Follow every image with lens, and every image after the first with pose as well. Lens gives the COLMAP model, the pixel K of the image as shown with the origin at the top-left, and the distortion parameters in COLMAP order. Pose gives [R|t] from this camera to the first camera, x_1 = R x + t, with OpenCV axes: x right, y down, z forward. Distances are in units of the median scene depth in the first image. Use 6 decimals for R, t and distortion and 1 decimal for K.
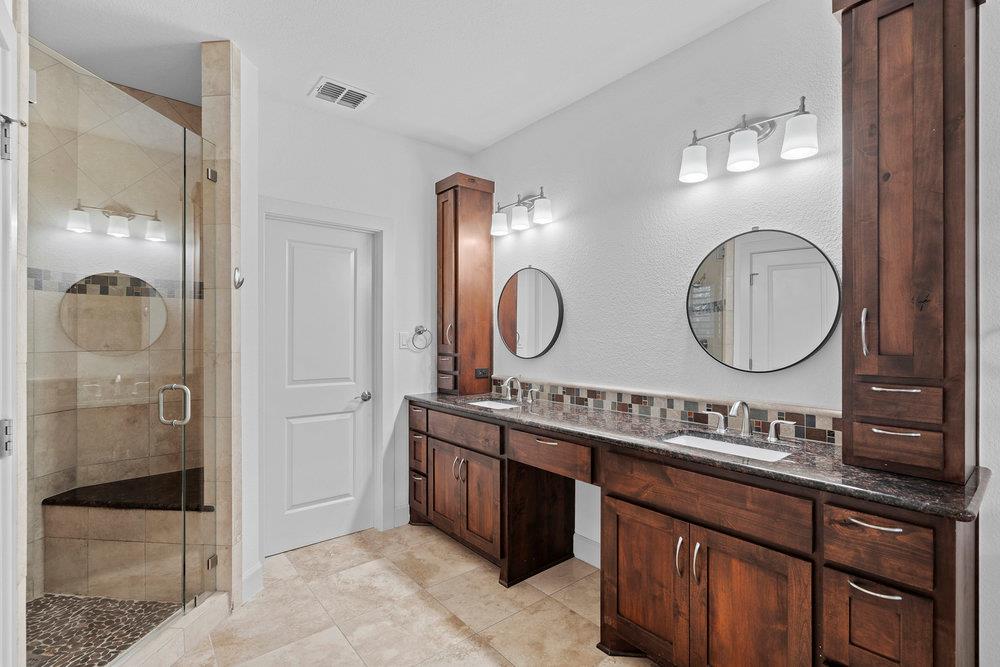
lens RADIAL K [[458.0, 0, 502.2], [0, 458.0, 337.2], [0, 0, 1]] dist [0.009310, 0.000793]
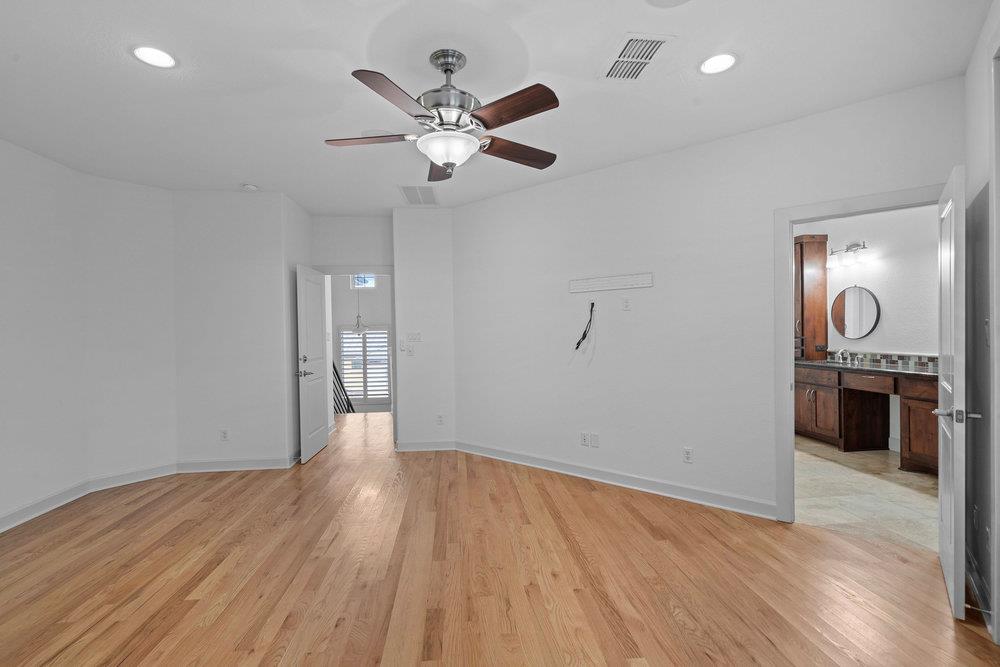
lens RADIAL K [[458.0, 0, 499.4], [0, 458.0, 338.2], [0, 0, 1]] dist [0.009310, 0.000793]
pose [[0.833225, -0.009495, -0.552852, -0.105629], [0.022610, 0.999601, 0.016909, -0.017137], [0.552471, -0.026589, 0.833108, -1.268819]]
